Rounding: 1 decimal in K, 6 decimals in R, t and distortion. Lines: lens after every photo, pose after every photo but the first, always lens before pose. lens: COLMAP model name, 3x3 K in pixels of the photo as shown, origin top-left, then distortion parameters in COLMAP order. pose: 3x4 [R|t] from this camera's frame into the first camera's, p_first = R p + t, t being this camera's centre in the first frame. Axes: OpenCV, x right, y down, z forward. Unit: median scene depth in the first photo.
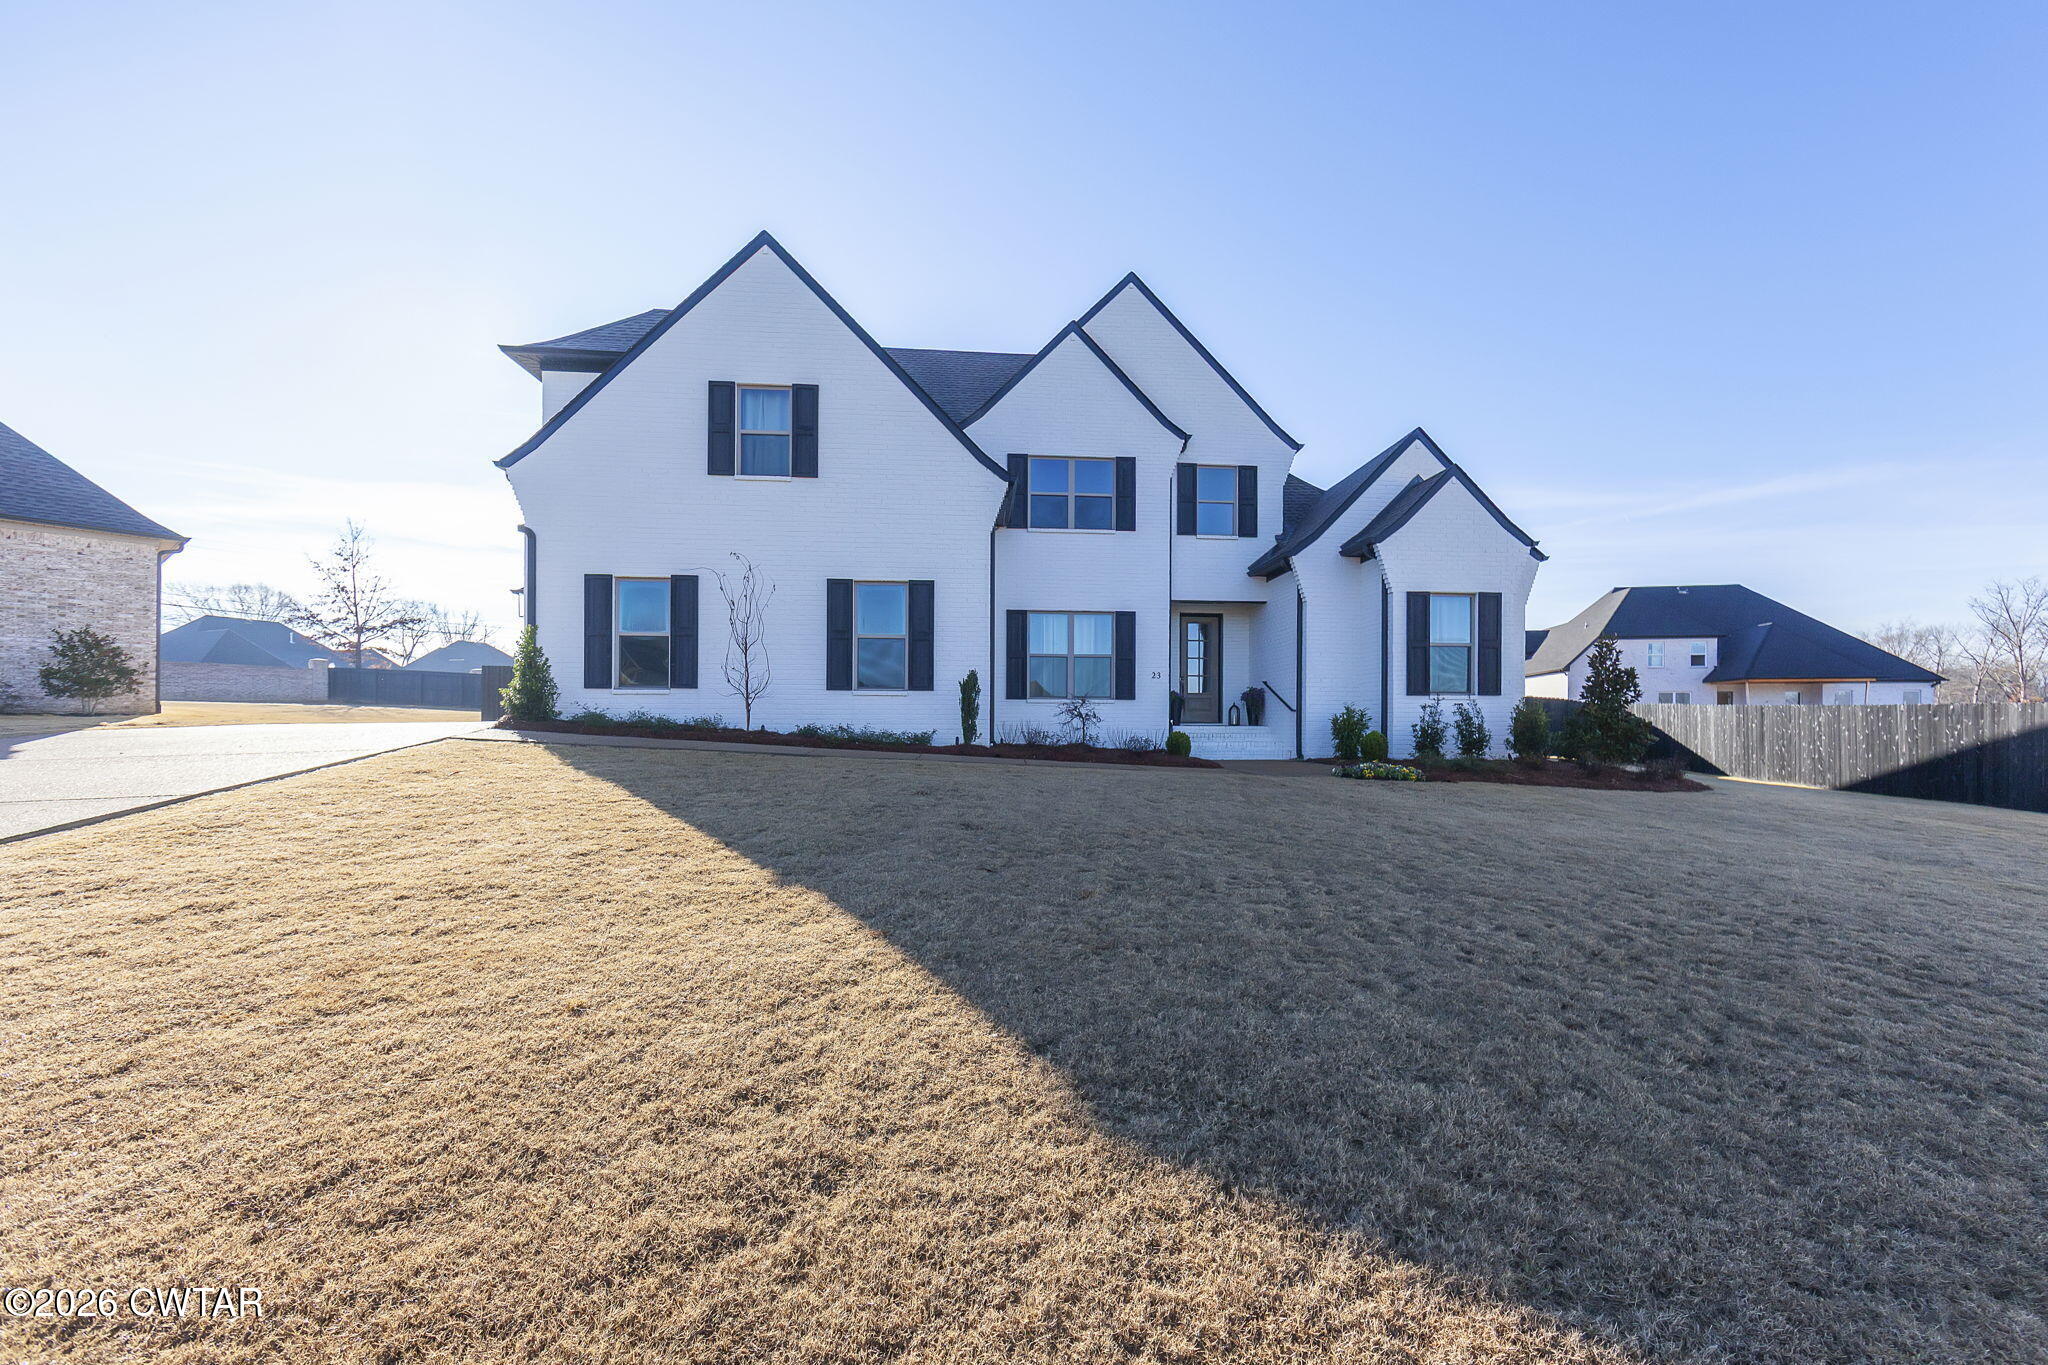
lens RADIAL K [[821.4, 0, 1044.7], [0, 821.4, 707.2], [0, 0, 1]] dist [-0.000083, -0.000523]
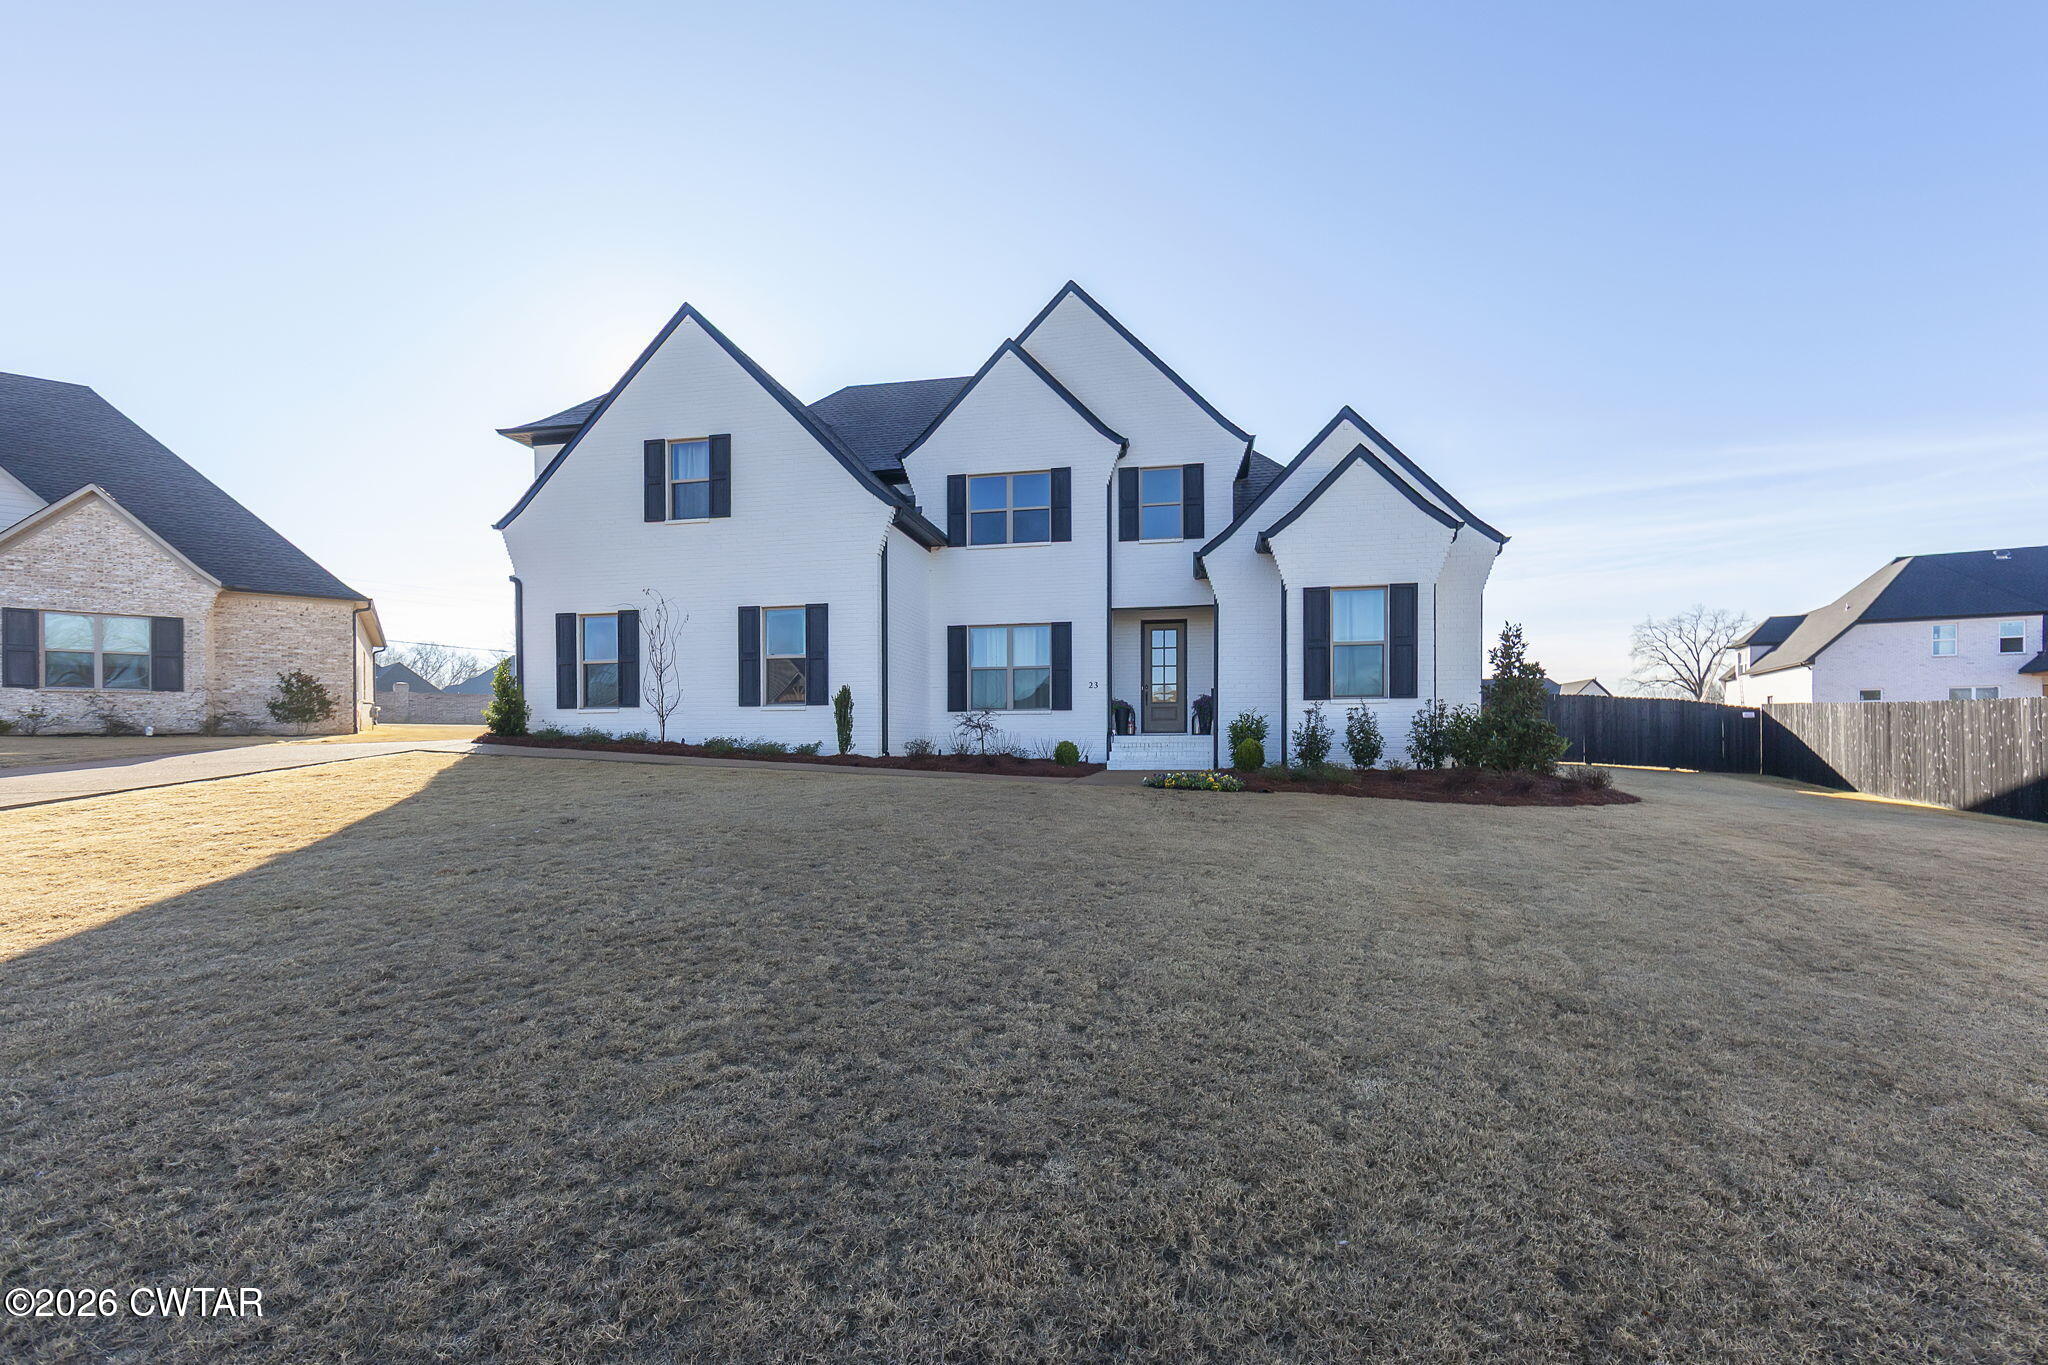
lens RADIAL K [[821.4, 0, 1038.3], [0, 821.4, 725.5], [0, 0, 1]] dist [-0.000083, -0.000523]
pose [[0.963357, -0.012740, -0.267921, 0.392714], [0.014553, 0.999883, 0.004781, 0.005256], [0.267829, -0.008505, 0.963429, 0.029105]]
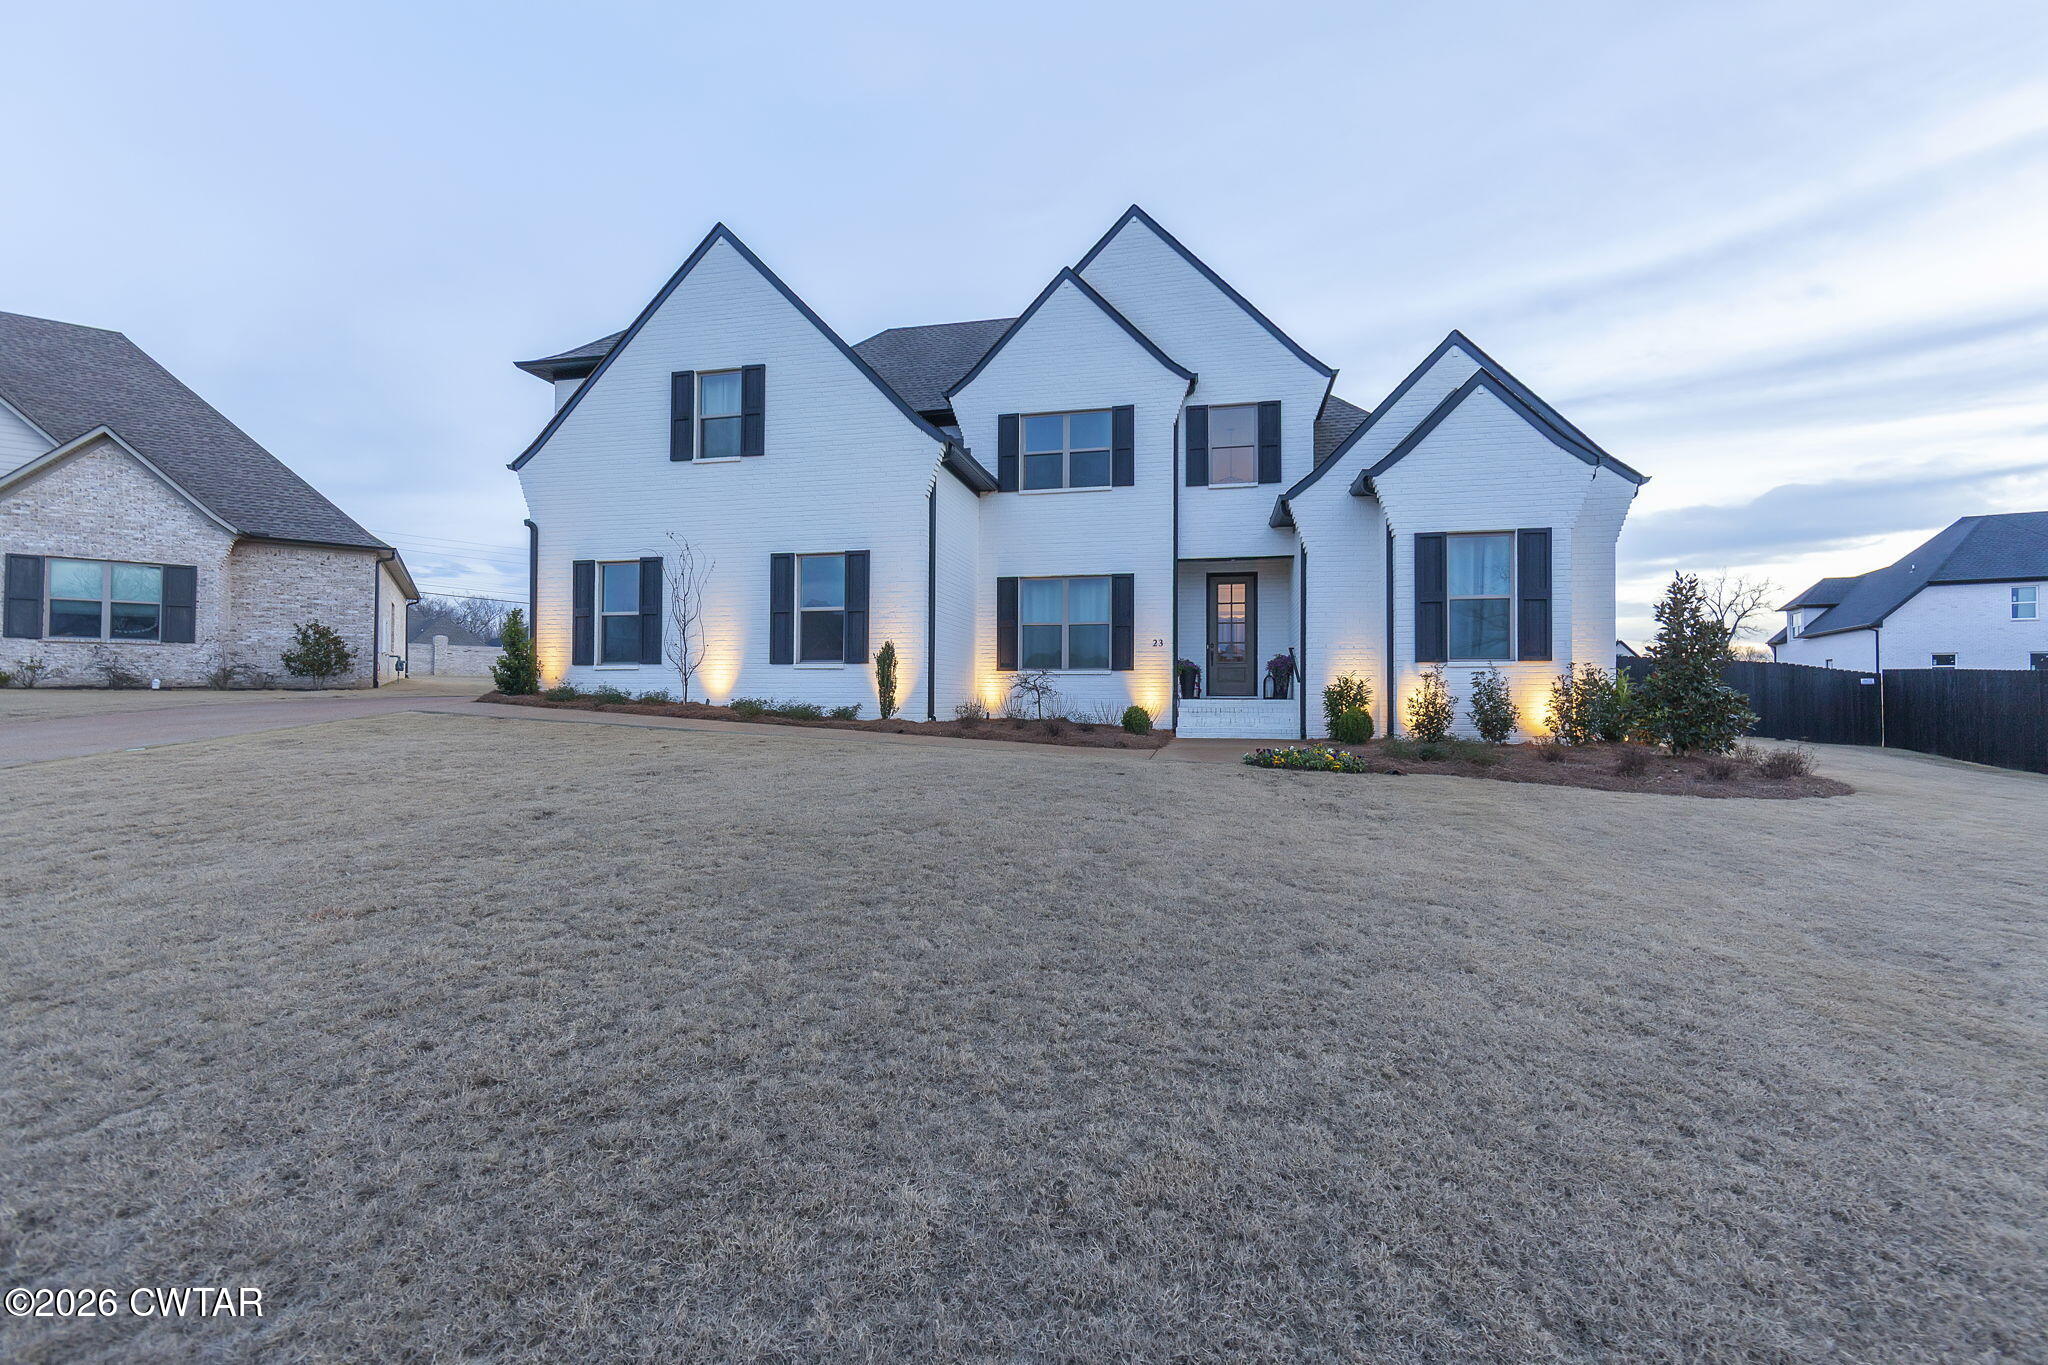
lens RADIAL K [[821.4, 0, 1054.8], [0, 821.4, 666.6], [0, 0, 1]] dist [-0.000083, -0.000523]
pose [[0.958603, -0.010479, -0.284554, 0.330635], [0.006366, 0.999862, -0.015376, 0.000385], [0.284676, 0.012928, 0.958537, 0.120125]]
